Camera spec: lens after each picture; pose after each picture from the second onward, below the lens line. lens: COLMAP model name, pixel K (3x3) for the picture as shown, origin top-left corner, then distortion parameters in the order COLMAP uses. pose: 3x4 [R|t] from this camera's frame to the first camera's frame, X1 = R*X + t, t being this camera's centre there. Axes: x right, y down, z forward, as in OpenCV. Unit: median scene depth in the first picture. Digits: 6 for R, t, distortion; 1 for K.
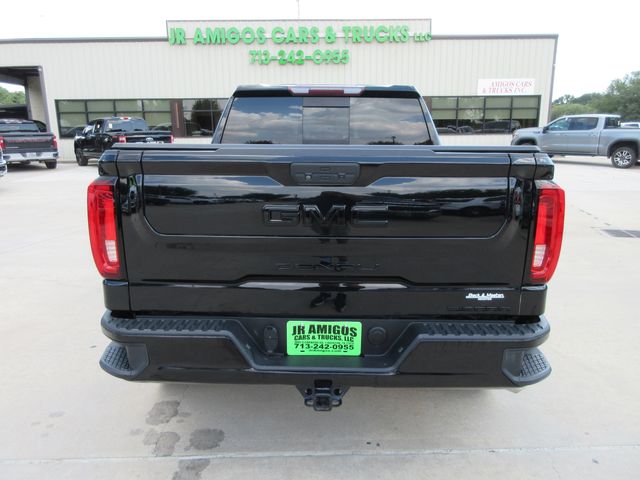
lens RADIAL K [[477.2, 0, 319.9], [0, 477.2, 240.2], [0, 0, 1]] dist [-0.001657, -0.000870]
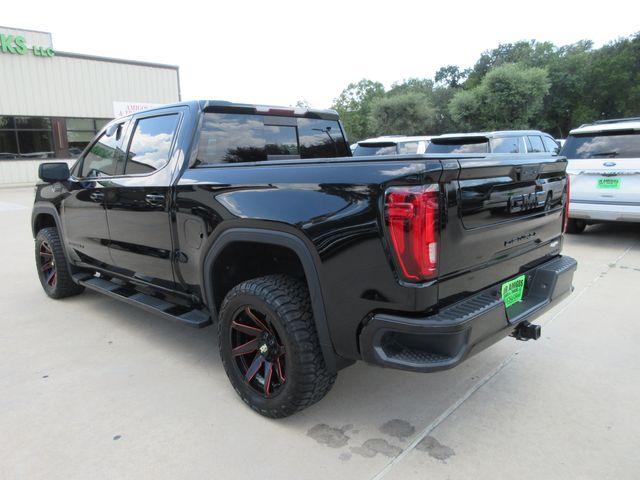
lens RADIAL K [[477.2, 0, 321.3], [0, 477.2, 239.4], [0, 0, 1]] dist [-0.001657, -0.000870]
pose [[0.688016, -0.141115, 0.711843, -0.116412], [0.175905, 0.984088, 0.025068, -0.006556], [-0.704053, 0.107969, 0.701891, 0.035428]]
